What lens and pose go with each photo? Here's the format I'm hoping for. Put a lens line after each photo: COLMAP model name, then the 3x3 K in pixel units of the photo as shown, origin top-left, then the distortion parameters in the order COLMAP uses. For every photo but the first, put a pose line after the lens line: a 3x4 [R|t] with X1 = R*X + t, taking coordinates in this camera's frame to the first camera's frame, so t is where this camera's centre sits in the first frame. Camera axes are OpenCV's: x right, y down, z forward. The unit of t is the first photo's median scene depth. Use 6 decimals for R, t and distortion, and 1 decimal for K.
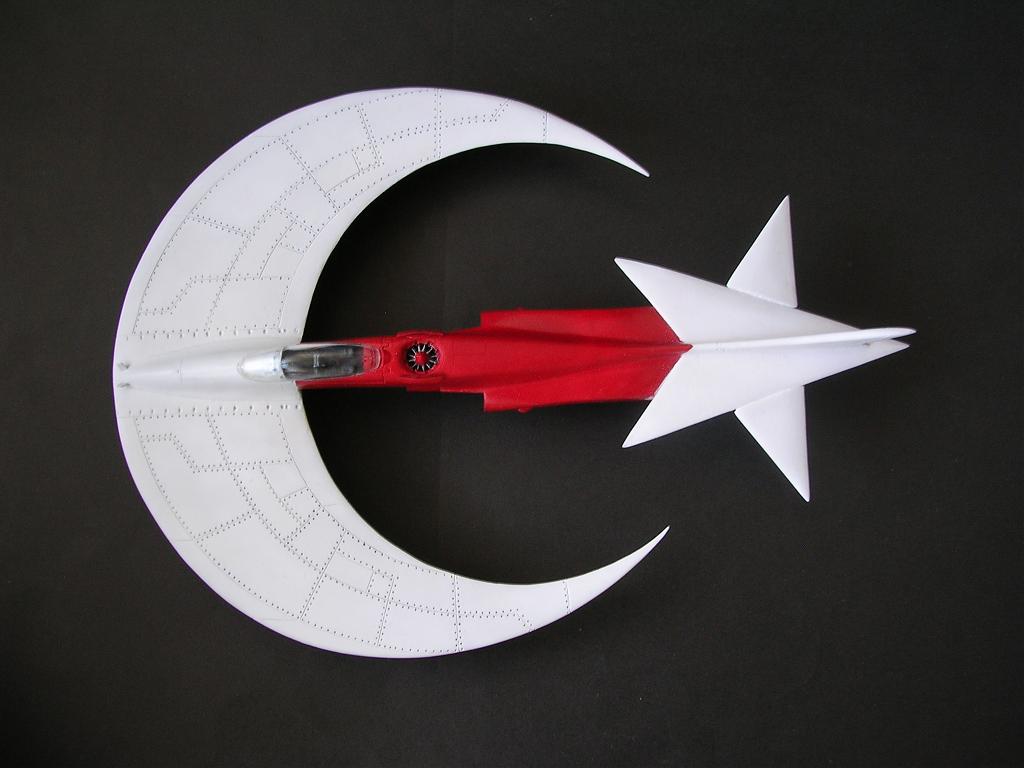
lens RADIAL K [[1126.1, 0, 512.8], [0, 1126.1, 383.3], [0, 0, 1]] dist [-0.158715, 0.000000]
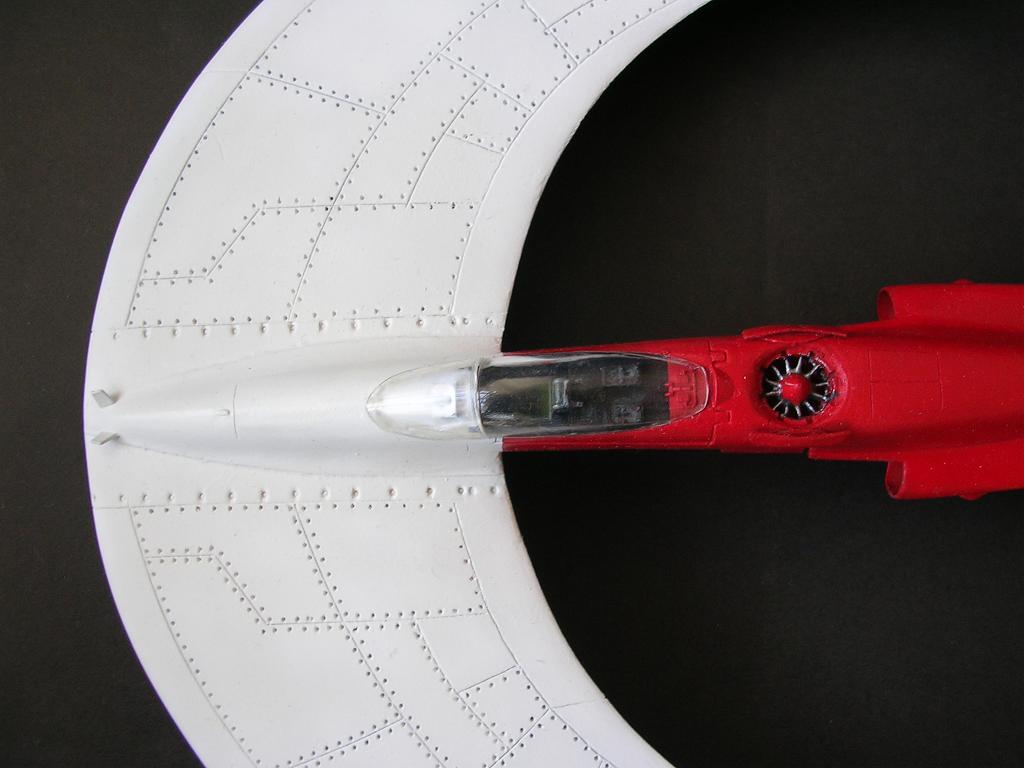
lens RADIAL K [[1126.1, 0, 513.3], [0, 1126.1, 385.4], [0, 0, 1]] dist [-0.158715, 0.000000]
pose [[0.999976, 0.006545, 0.002479, -0.186674], [-0.006593, 0.999783, 0.019783, -0.030503], [-0.002349, -0.019799, 0.999801, 0.547881]]
